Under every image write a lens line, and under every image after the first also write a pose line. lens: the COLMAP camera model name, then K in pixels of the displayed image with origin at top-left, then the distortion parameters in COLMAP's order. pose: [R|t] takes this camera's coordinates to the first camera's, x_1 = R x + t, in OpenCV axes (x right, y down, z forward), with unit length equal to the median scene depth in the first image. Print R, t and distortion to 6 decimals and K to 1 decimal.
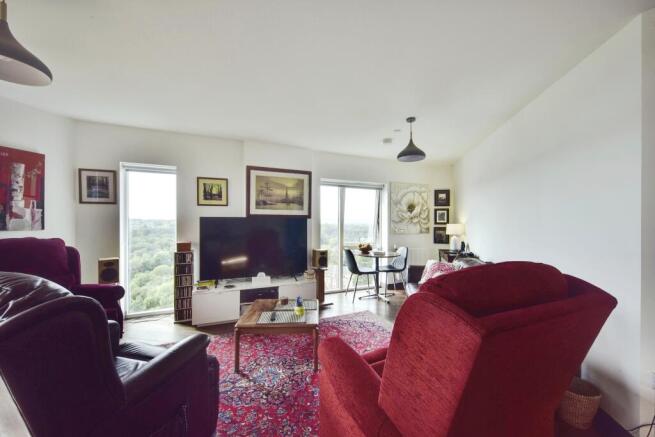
lens RADIAL K [[255.1, 0, 326.9], [0, 255.1, 222.8], [0, 0, 1]] dist [-0.001500, -0.000438]
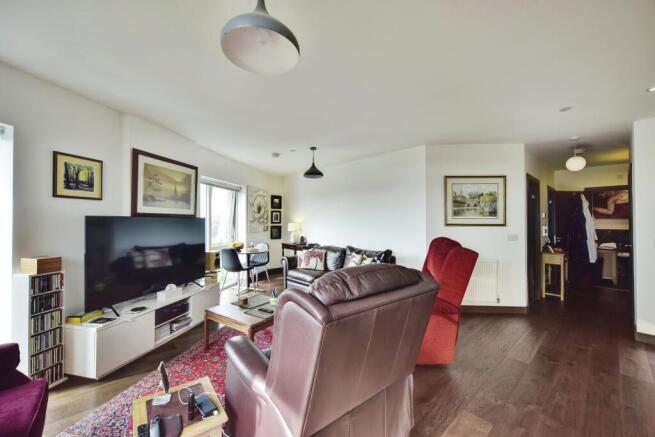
lens RADIAL K [[255.1, 0, 326.6], [0, 255.1, 217.7], [0, 0, 1]] dist [-0.001500, -0.000438]
pose [[0.598333, 0.010441, 0.801180, -0.553749], [-0.000347, 0.999918, -0.012772, -0.008481], [-0.801248, 0.007364, 0.598288, 0.088667]]
